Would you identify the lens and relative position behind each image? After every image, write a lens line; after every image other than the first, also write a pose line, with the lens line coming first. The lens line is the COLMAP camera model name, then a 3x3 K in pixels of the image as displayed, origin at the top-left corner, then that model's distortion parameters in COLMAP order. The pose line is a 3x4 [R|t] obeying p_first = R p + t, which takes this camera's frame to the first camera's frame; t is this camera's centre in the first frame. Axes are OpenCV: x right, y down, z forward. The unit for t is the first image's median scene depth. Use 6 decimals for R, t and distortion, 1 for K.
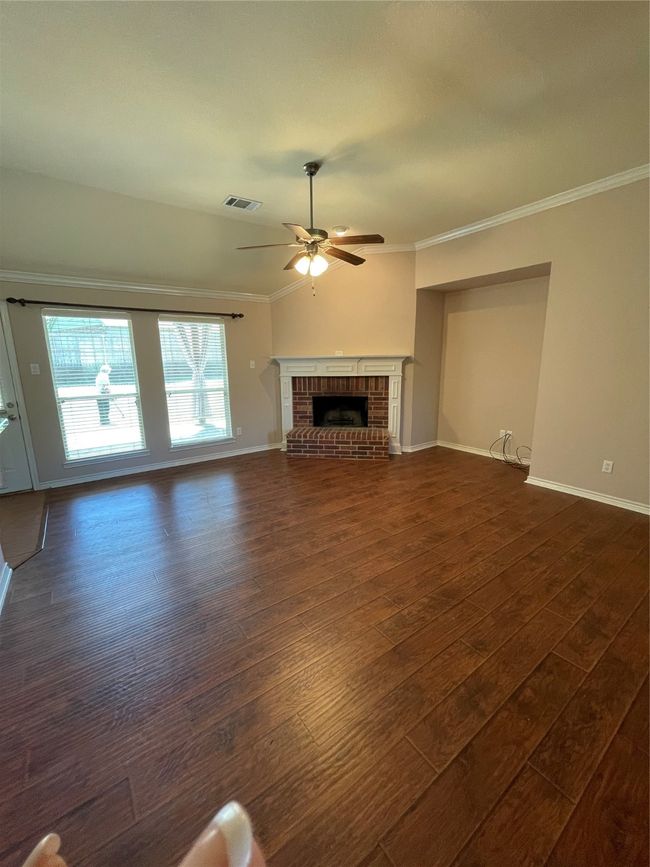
lens RADIAL K [[348.8, 0, 325.0], [0, 348.8, 433.5], [0, 0, 1]] dist [-0.000518, -0.000054]
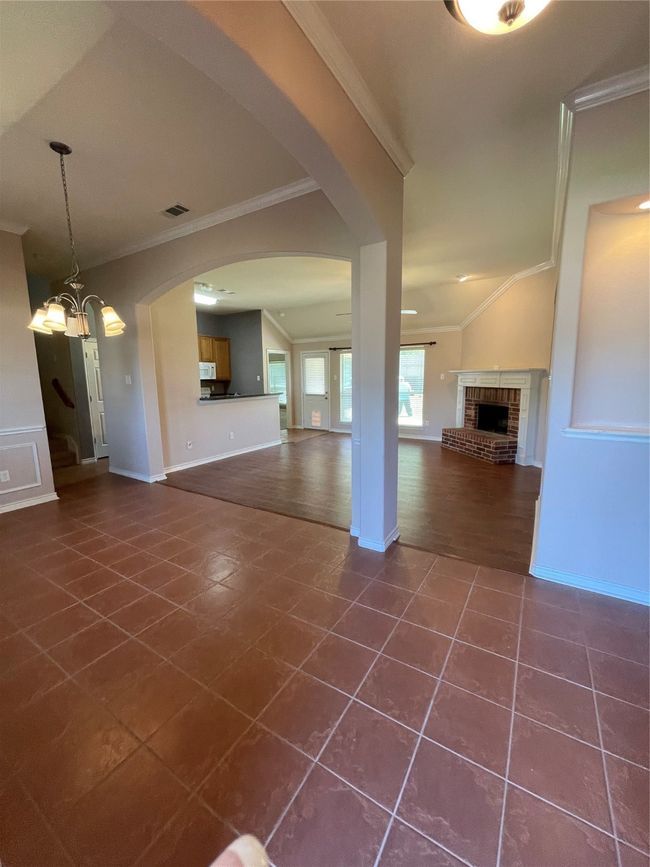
lens RADIAL K [[348.8, 0, 325.0], [0, 348.8, 433.5], [0, 0, 1]] dist [-0.000518, -0.000054]
pose [[0.379030, 0.158036, -0.911790, 0.913423], [-0.187762, 0.977948, 0.091450, -0.016717], [0.906135, 0.136537, 0.400345, 0.058260]]
